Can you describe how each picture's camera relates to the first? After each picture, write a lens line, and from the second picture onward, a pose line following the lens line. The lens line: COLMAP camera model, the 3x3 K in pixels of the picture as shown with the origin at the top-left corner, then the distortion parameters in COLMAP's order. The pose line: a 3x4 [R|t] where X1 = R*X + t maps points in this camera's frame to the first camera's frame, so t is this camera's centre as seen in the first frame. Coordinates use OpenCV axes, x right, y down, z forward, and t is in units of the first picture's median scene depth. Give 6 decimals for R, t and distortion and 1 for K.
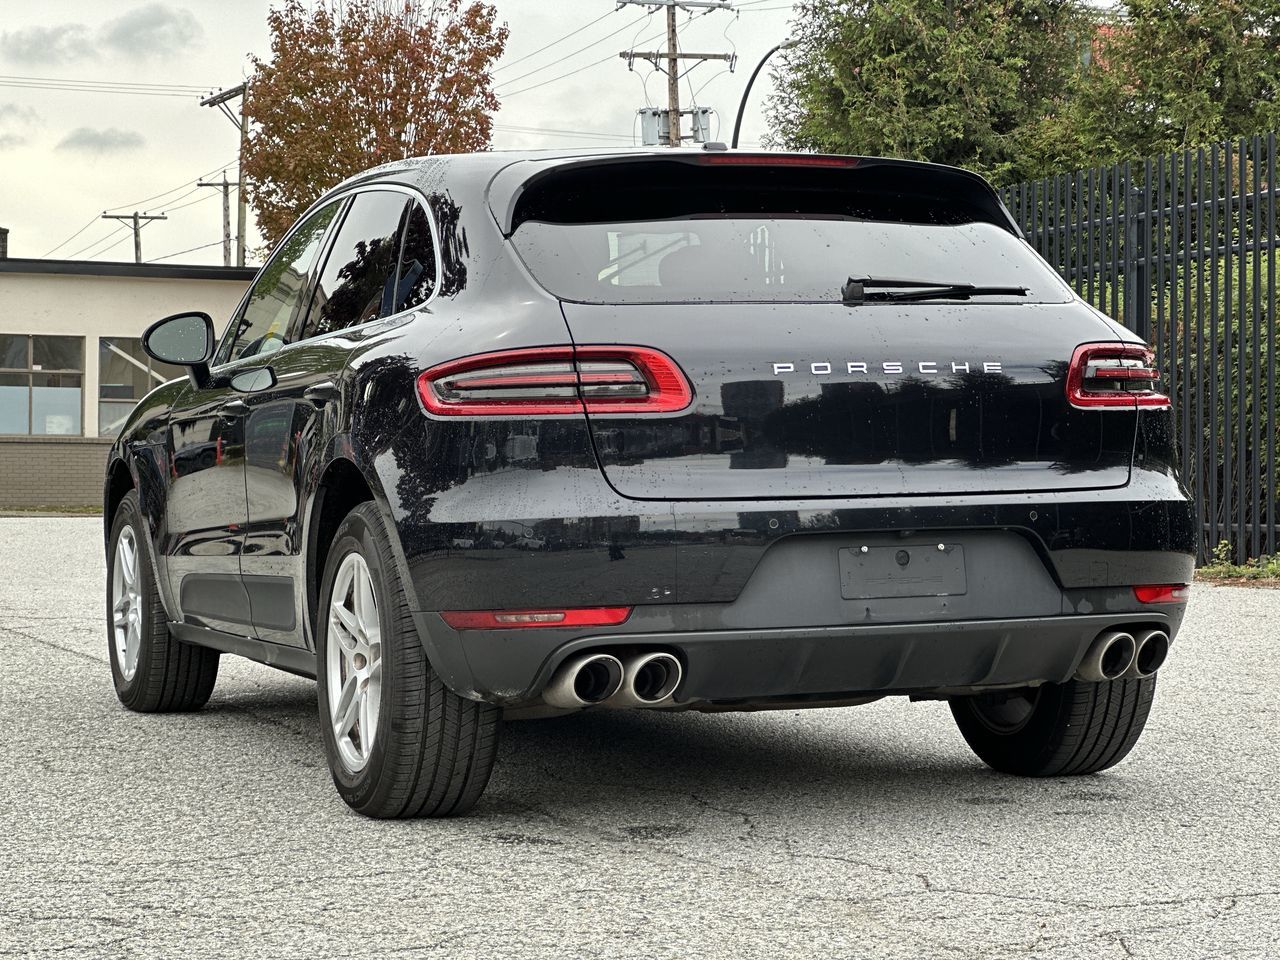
lens RADIAL K [[2781.5, 0, 640.0], [0, 2781.5, 480.0], [0, 0, 1]] dist [-0.065704, 3.533859]
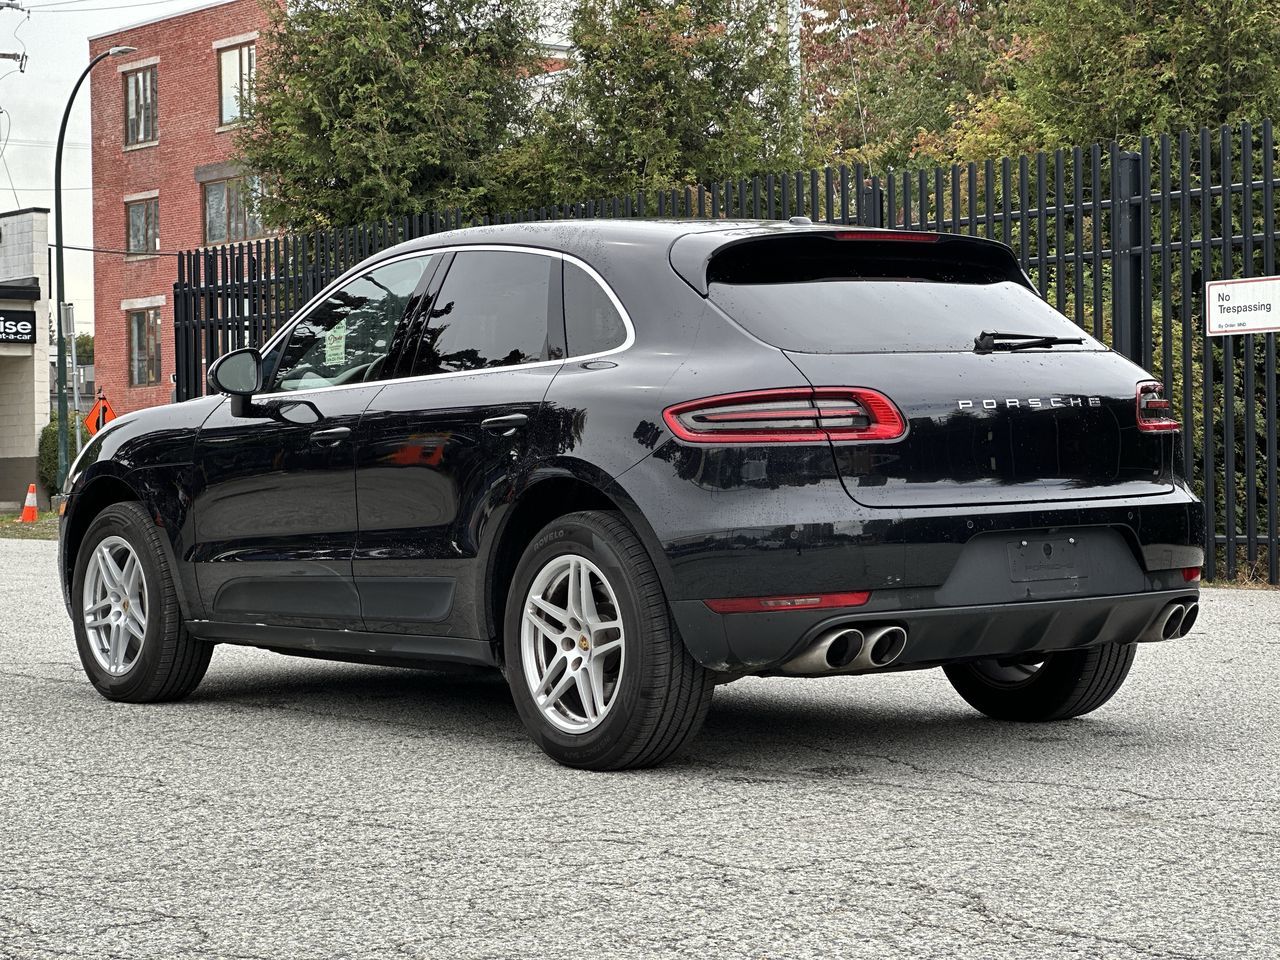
lens RADIAL K [[2717.3, 0, 647.3], [0, 2717.3, 441.4], [0, 0, 1]] dist [-0.031235, 2.372516]
pose [[0.968548, -0.008828, 0.248672, -0.382259], [0.012507, 0.999834, -0.013218, -0.007682], [-0.248514, 0.015912, 0.968498, -0.172031]]
